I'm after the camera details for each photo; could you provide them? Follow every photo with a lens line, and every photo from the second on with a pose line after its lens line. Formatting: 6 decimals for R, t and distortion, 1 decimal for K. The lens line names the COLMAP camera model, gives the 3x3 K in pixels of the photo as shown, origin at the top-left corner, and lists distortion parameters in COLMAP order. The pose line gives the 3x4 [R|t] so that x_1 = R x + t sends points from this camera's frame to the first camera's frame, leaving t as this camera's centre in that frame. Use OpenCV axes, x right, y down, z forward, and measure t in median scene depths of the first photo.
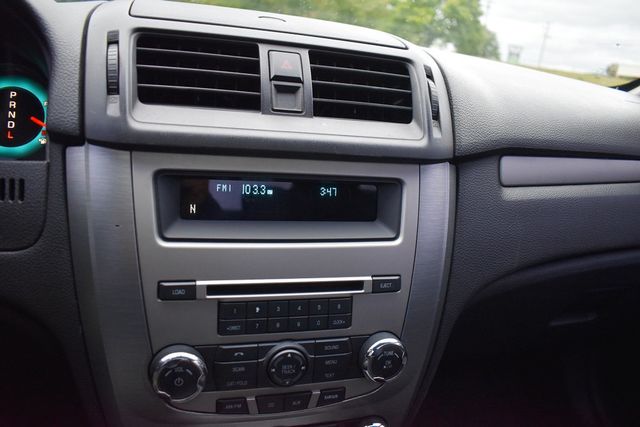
lens RADIAL K [[497.1, 0, 320.0], [0, 497.1, 213.5], [0, 0, 1]] dist [-0.090939, 0.007224]
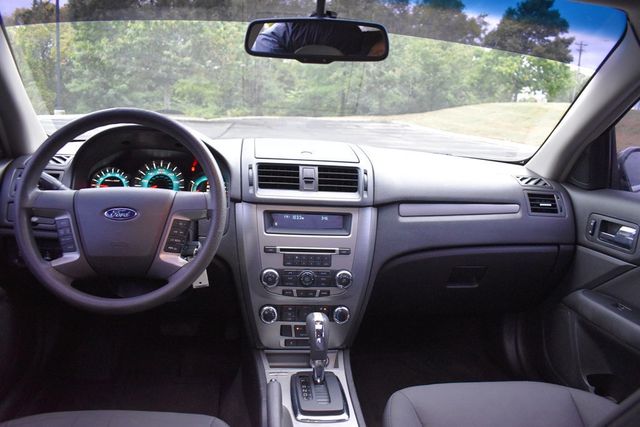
lens RADIAL K [[497.1, 0, 320.0], [0, 497.1, 213.5], [0, 0, 1]] dist [-0.090939, 0.007224]
pose [[0.984649, -0.010973, -0.174202, 0.493655], [-0.007279, 0.994572, -0.103792, 0.225680], [0.174396, 0.103467, 0.979225, -1.772358]]
